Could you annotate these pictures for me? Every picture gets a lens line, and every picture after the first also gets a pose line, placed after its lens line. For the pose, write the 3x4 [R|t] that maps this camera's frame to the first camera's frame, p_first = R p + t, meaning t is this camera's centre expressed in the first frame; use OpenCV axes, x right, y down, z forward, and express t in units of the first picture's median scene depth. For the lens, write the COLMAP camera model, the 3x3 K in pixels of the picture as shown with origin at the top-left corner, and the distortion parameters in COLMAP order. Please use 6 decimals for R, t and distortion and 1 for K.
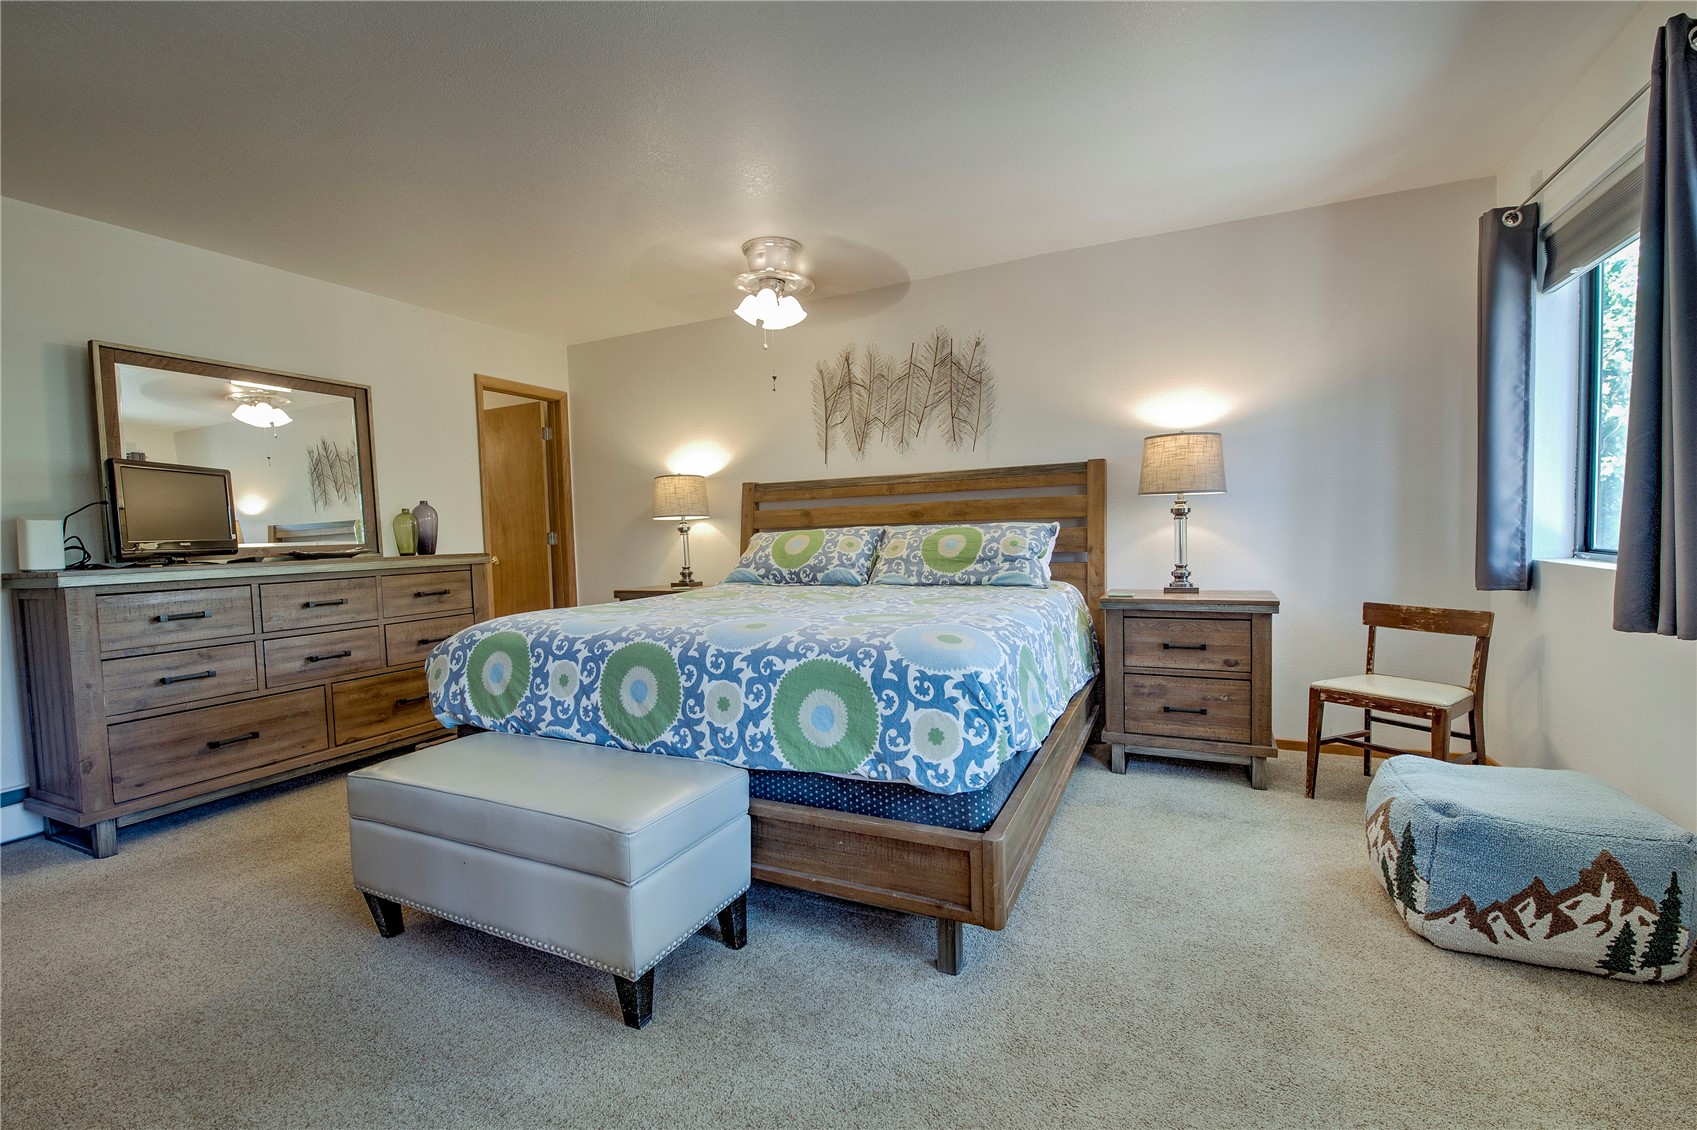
lens RADIAL K [[721.7, 0, 843.1], [0, 721.7, 563.2], [0, 0, 1]] dist [0.001245, -0.004425]
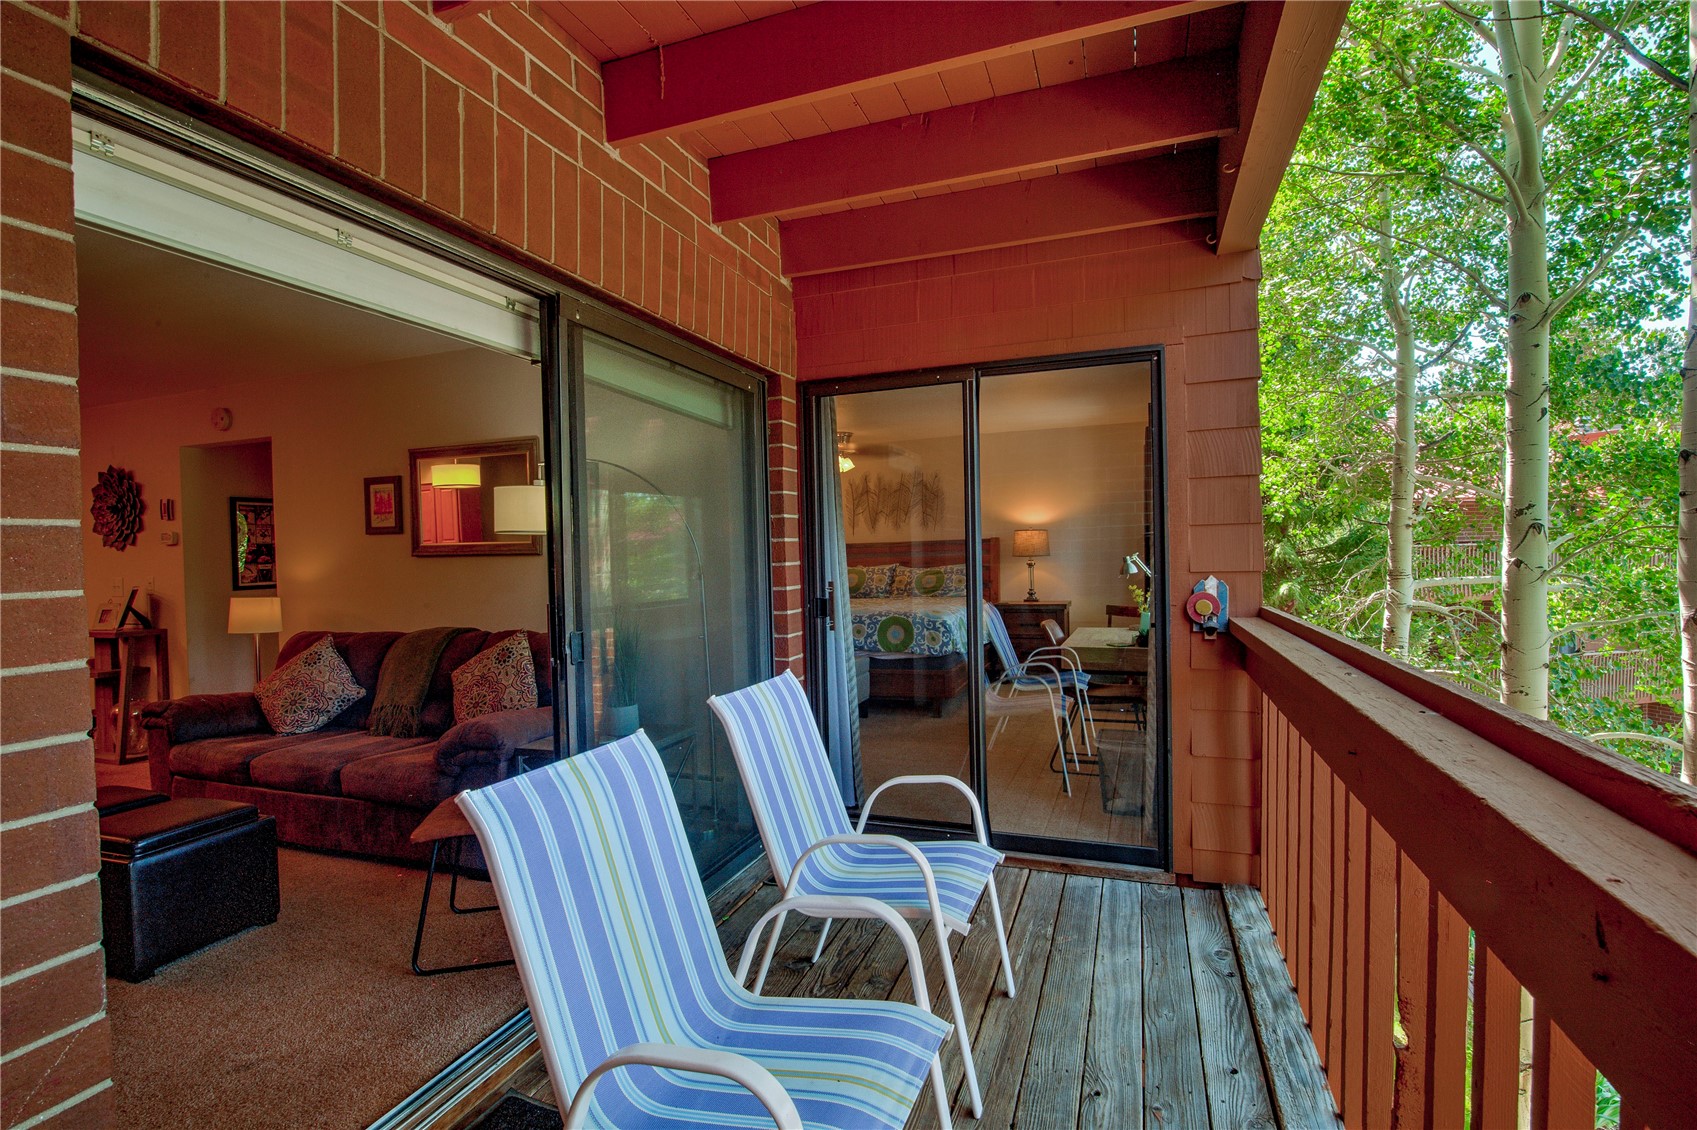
lens RADIAL K [[804.1, 0, 848.5], [0, 804.1, 565.0], [0, 0, 1]] dist [-0.000866, -0.000171]
pose [[0.994111, 0.007444, 0.108115, -0.340670], [-0.001545, 0.998510, -0.054542, 0.063611], [-0.108360, 0.054054, 0.992641, -1.341520]]
